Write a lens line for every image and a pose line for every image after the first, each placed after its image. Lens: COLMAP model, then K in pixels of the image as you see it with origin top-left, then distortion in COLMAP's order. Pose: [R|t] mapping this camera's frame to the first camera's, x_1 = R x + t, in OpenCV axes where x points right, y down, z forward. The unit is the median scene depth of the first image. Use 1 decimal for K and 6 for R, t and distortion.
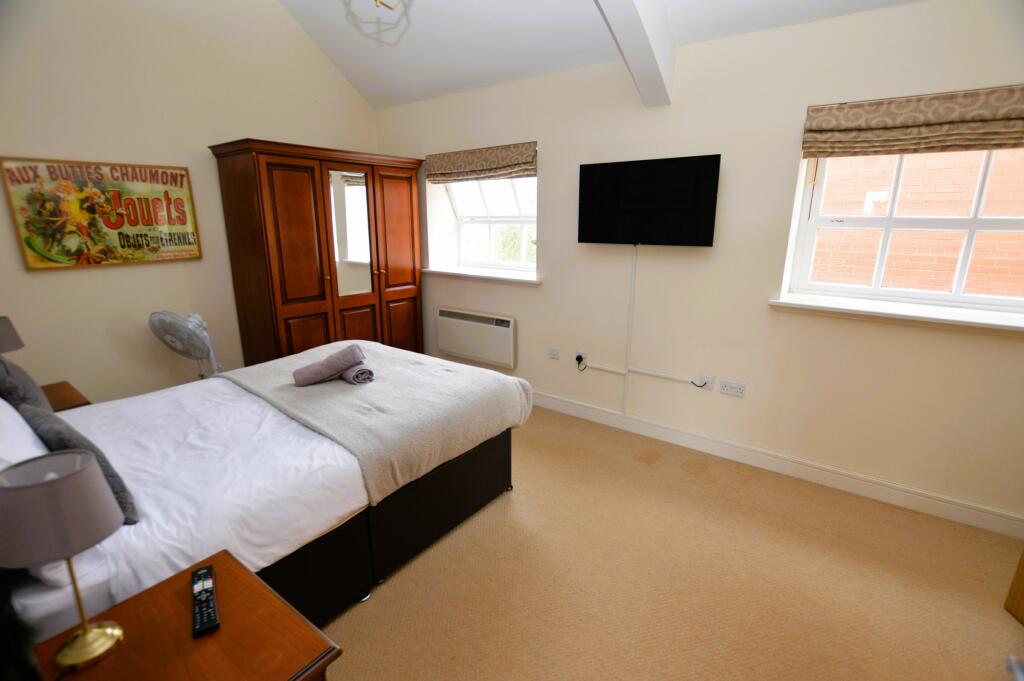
lens RADIAL K [[464.6, 0, 512.0], [0, 464.6, 340.5], [0, 0, 1]] dist [-0.031447, 0.000803]
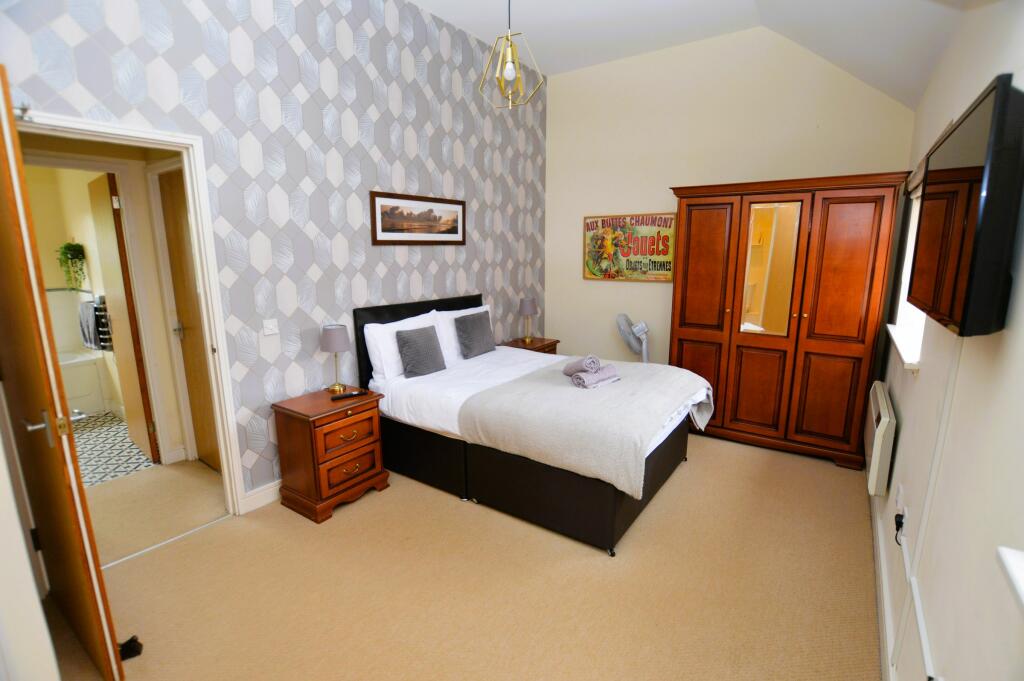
lens RADIAL K [[464.6, 0, 512.0], [0, 464.6, 340.5], [0, 0, 1]] dist [-0.031447, 0.000803]
pose [[0.008357, 0.189338, -0.981876, 0.706587], [-0.250577, 0.950979, 0.181247, -0.165039], [0.968061, 0.244521, 0.055391, 0.607163]]
